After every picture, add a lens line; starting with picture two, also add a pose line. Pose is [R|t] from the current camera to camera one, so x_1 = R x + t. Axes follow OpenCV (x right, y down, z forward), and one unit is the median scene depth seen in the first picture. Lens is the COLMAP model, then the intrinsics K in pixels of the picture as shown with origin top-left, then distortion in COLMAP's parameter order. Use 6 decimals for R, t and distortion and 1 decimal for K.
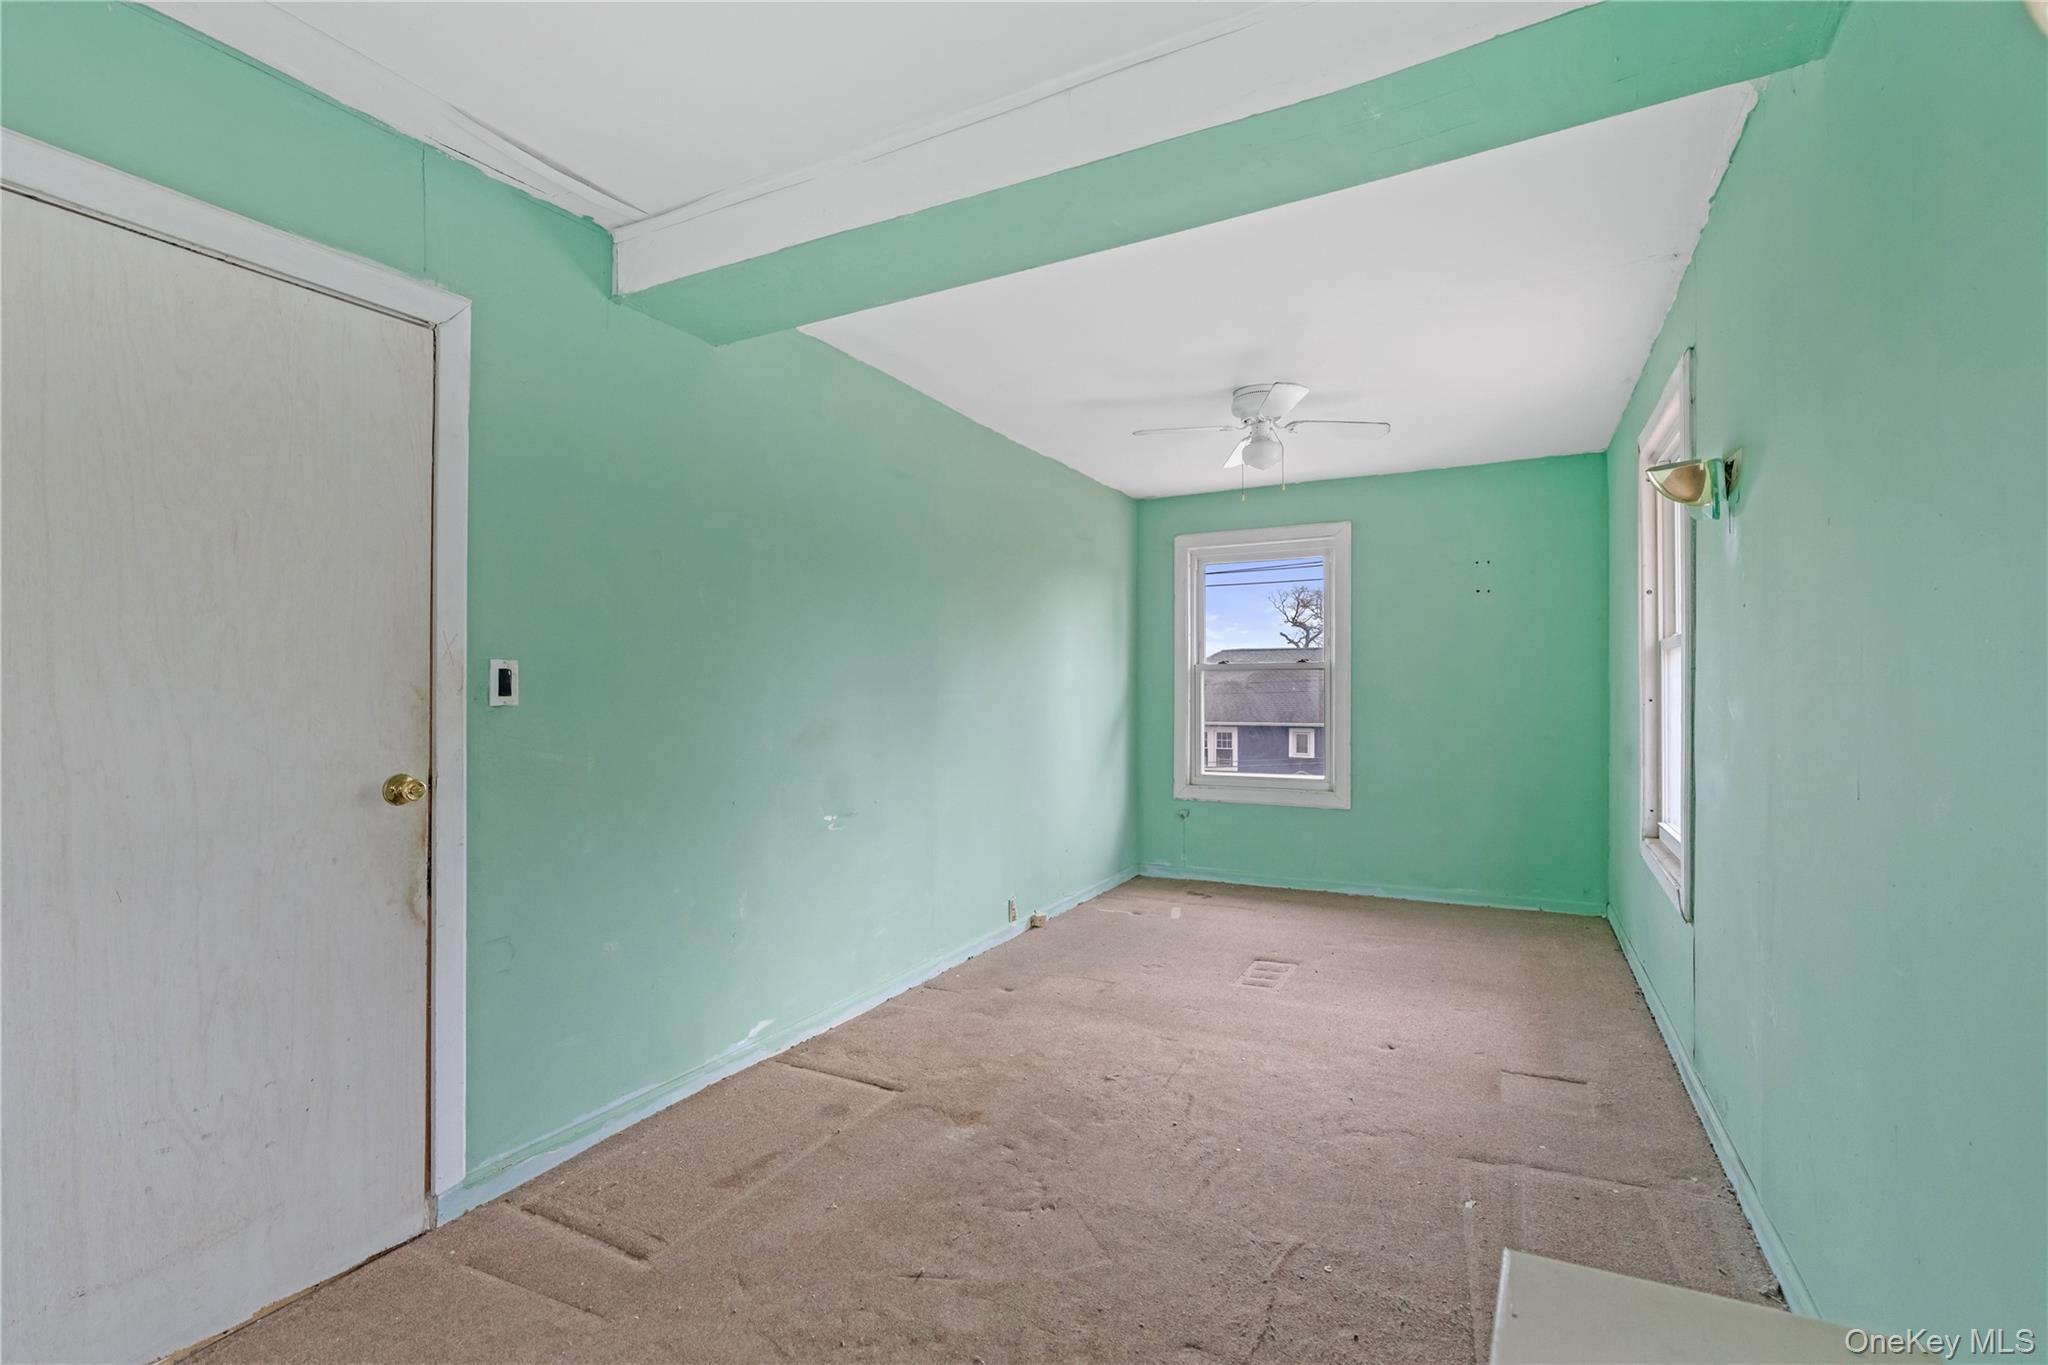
lens RADIAL K [[941.4, 0, 1004.8], [0, 941.4, 680.5], [0, 0, 1]] dist [-0.011852, 0.003260]
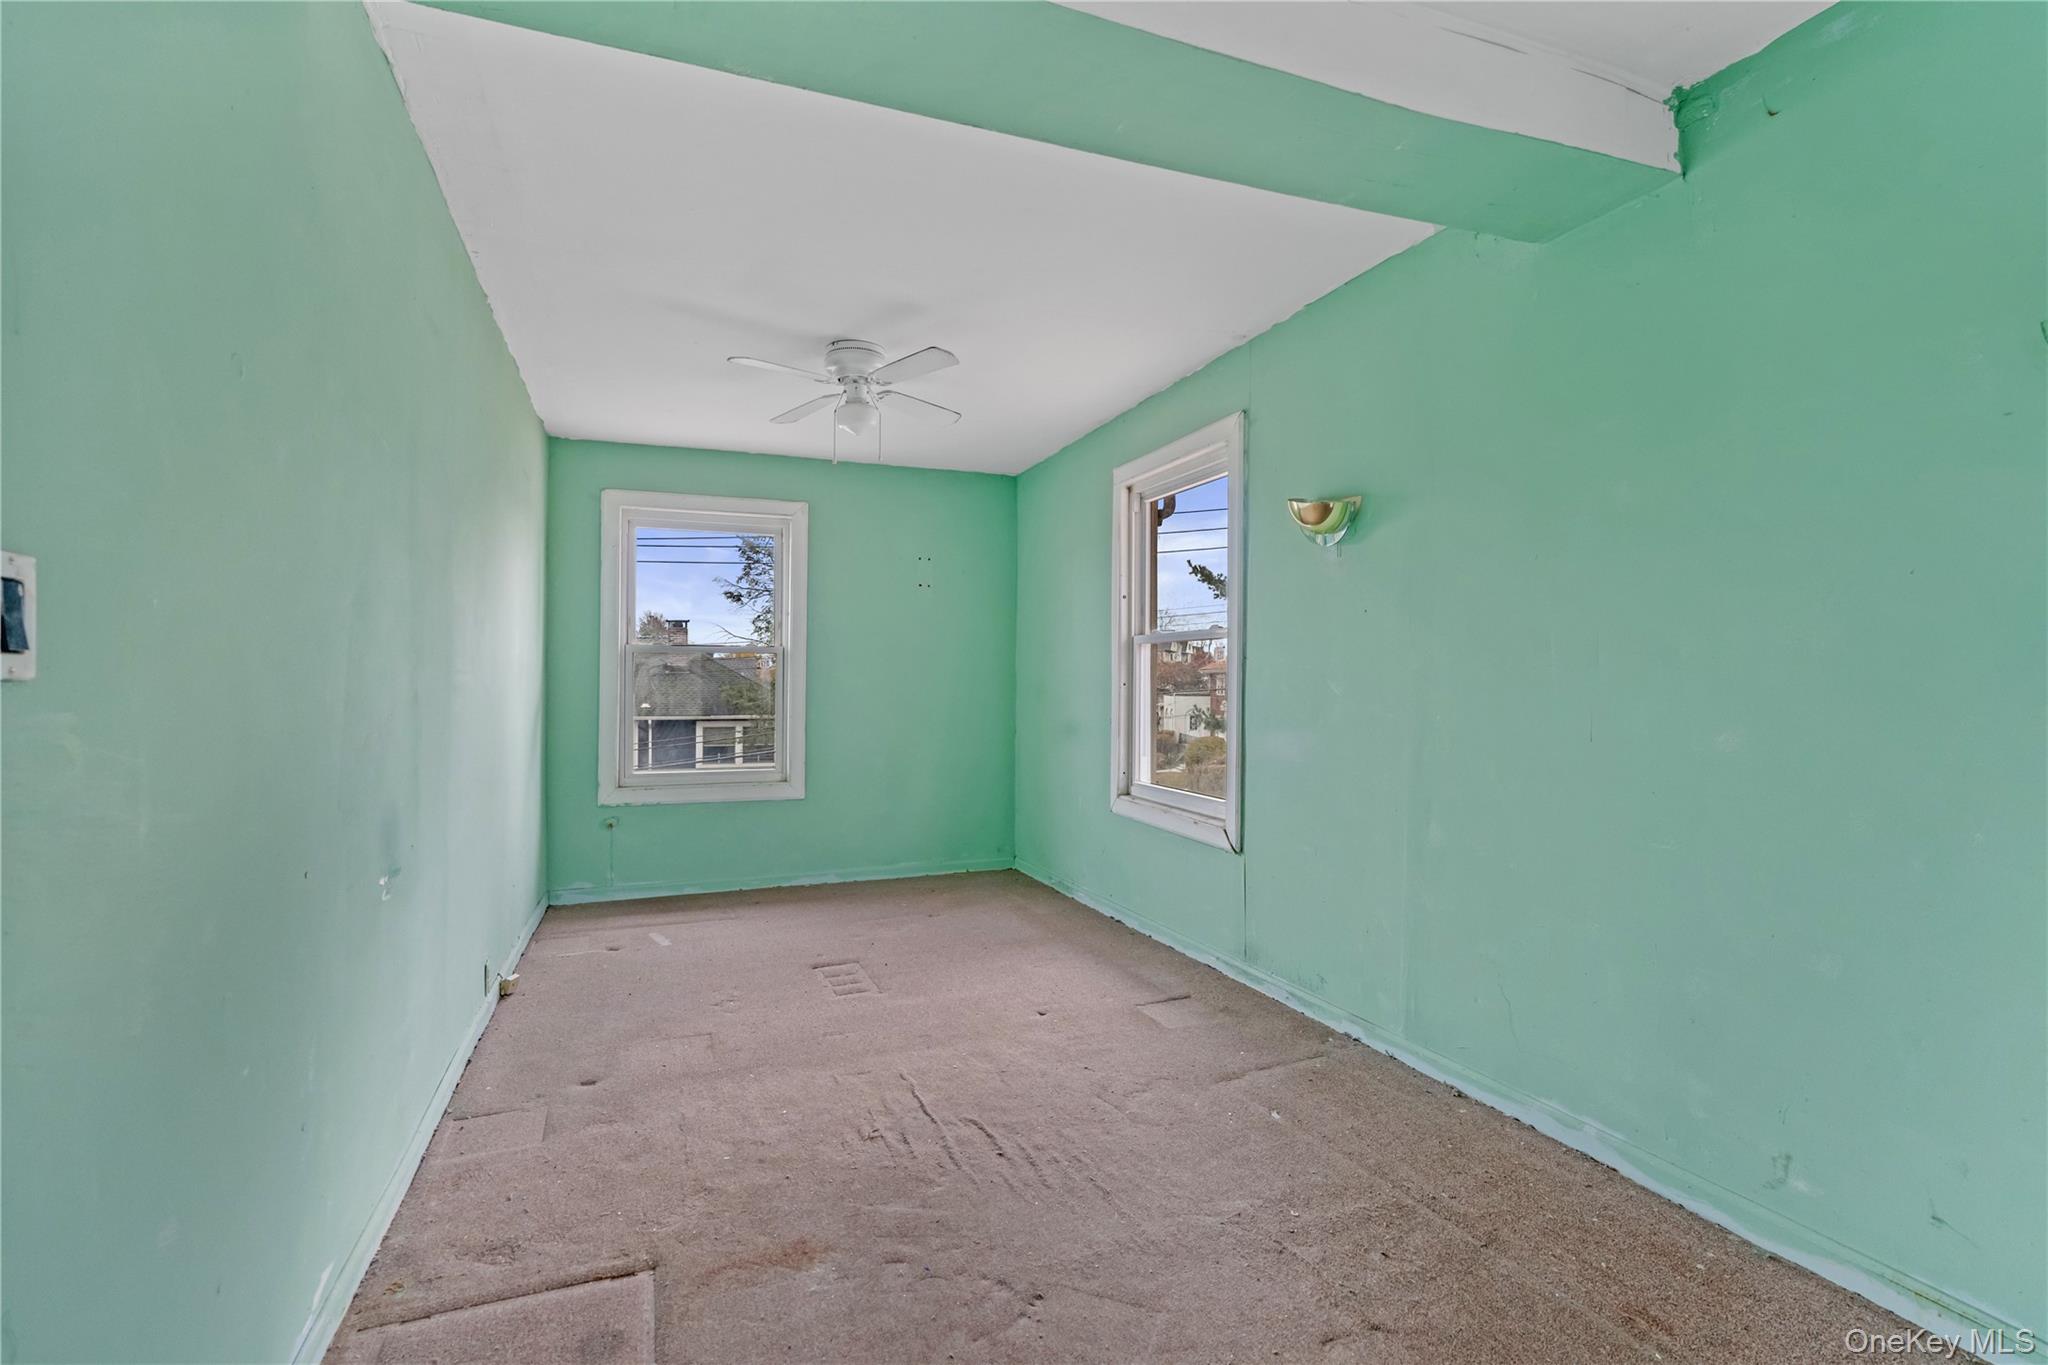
lens RADIAL K [[941.4, 0, 1027.8], [0, 941.4, 687.5], [0, 0, 1]] dist [-0.011852, 0.003260]
pose [[0.640182, -0.000290, 0.768224, -0.345381], [-0.012210, 0.999870, 0.010553, 0.012968], [-0.768127, -0.016136, 0.640095, 0.292476]]
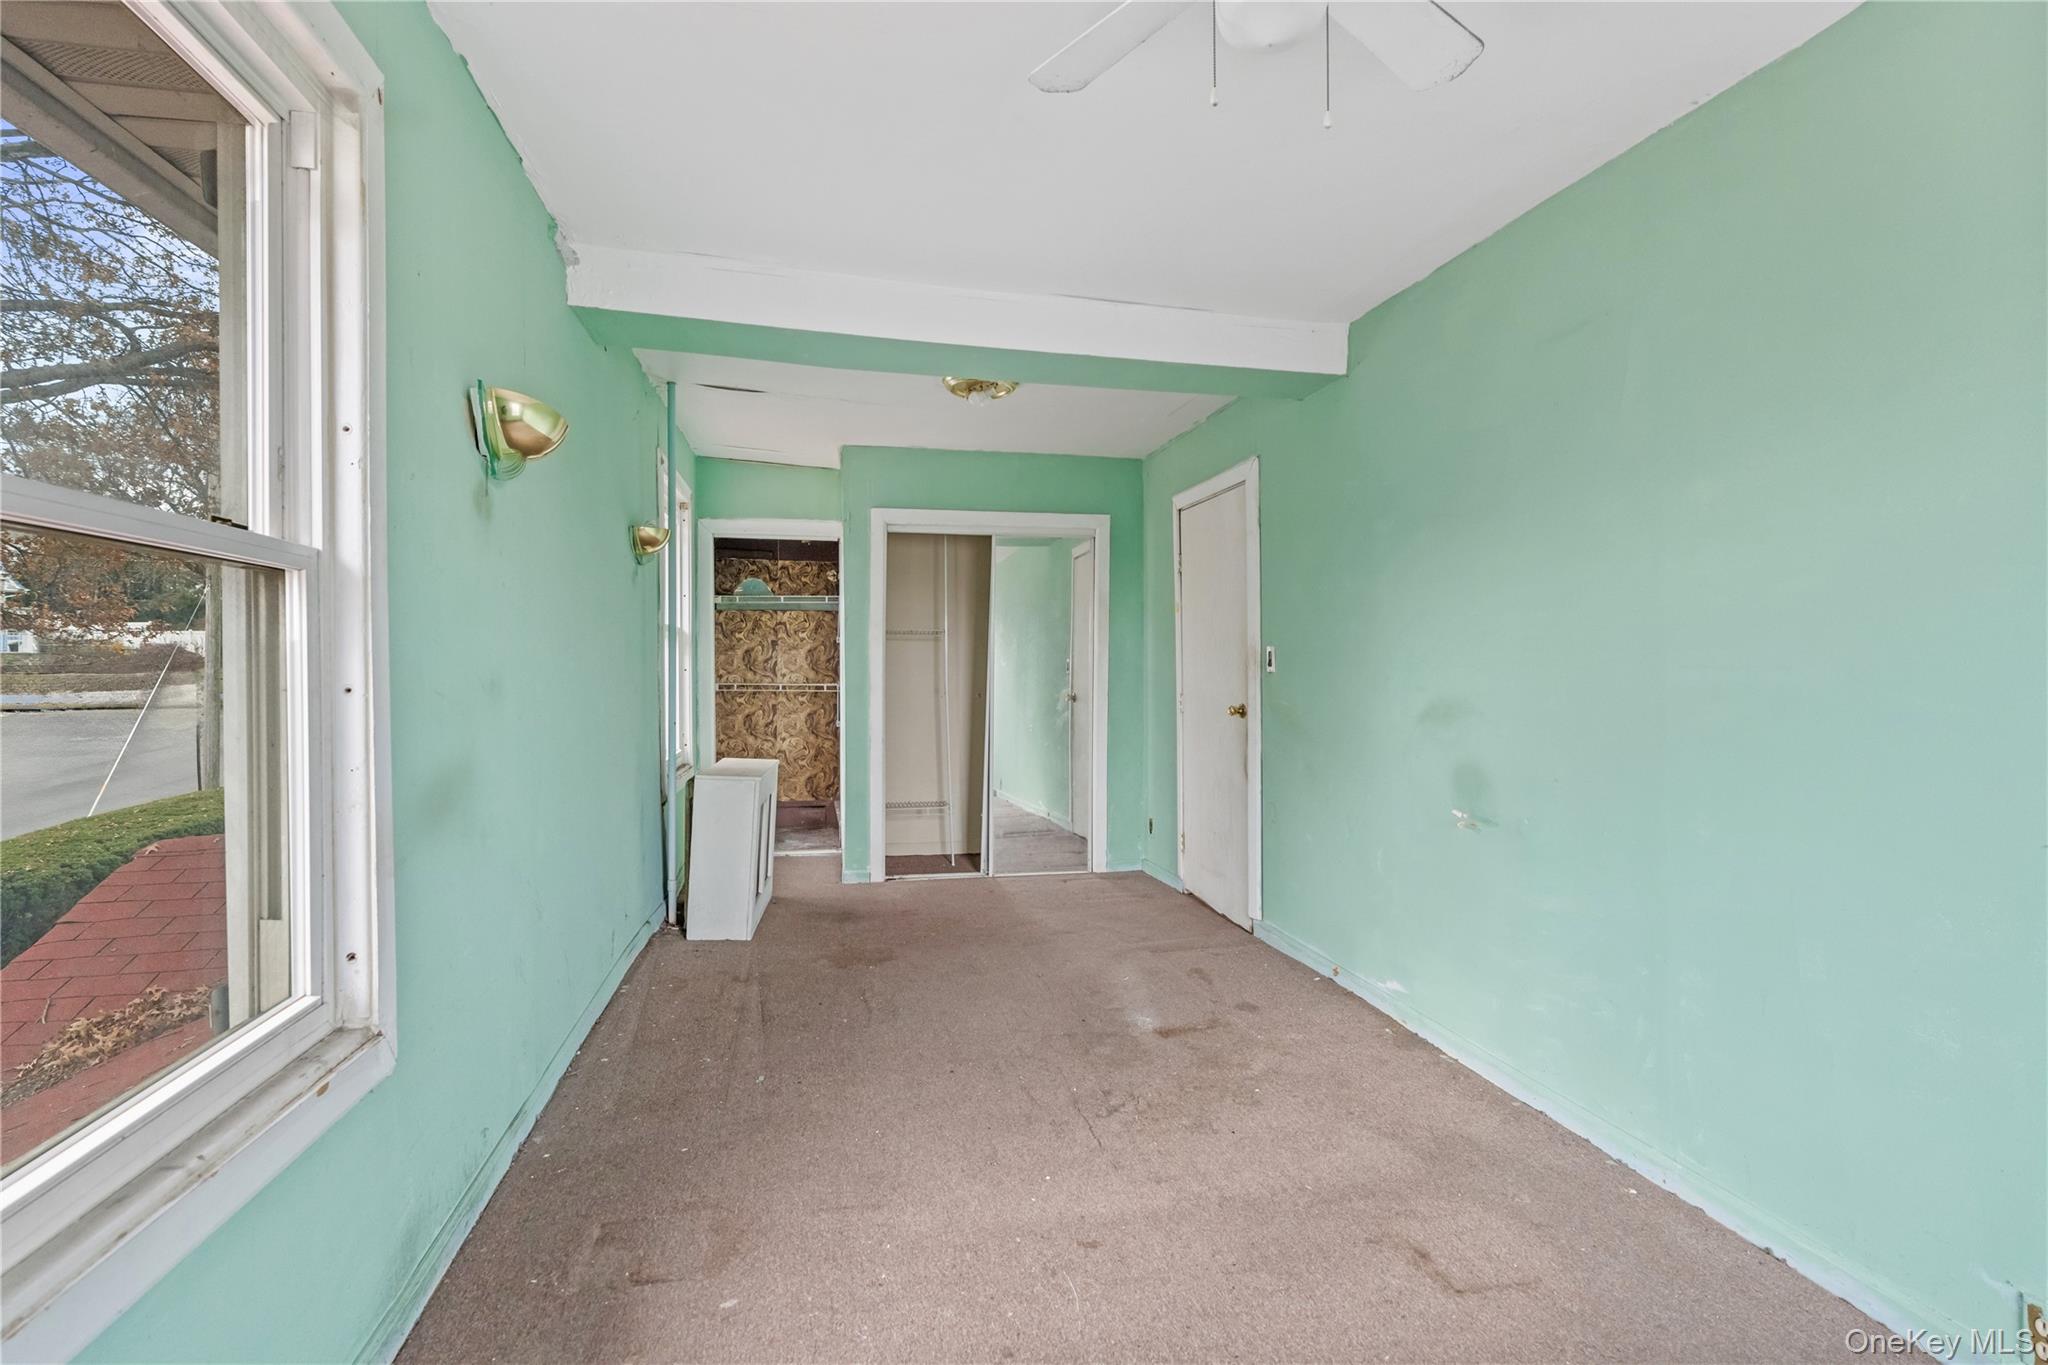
lens RADIAL K [[941.4, 0, 1023.8], [0, 941.4, 674.0], [0, 0, 1]] dist [-0.011852, 0.003260]
pose [[-0.760501, 0.011037, -0.649243, 0.606075], [0.010501, 0.999934, 0.004698, 0.010650], [0.649251, -0.003245, -0.760567, 1.273480]]
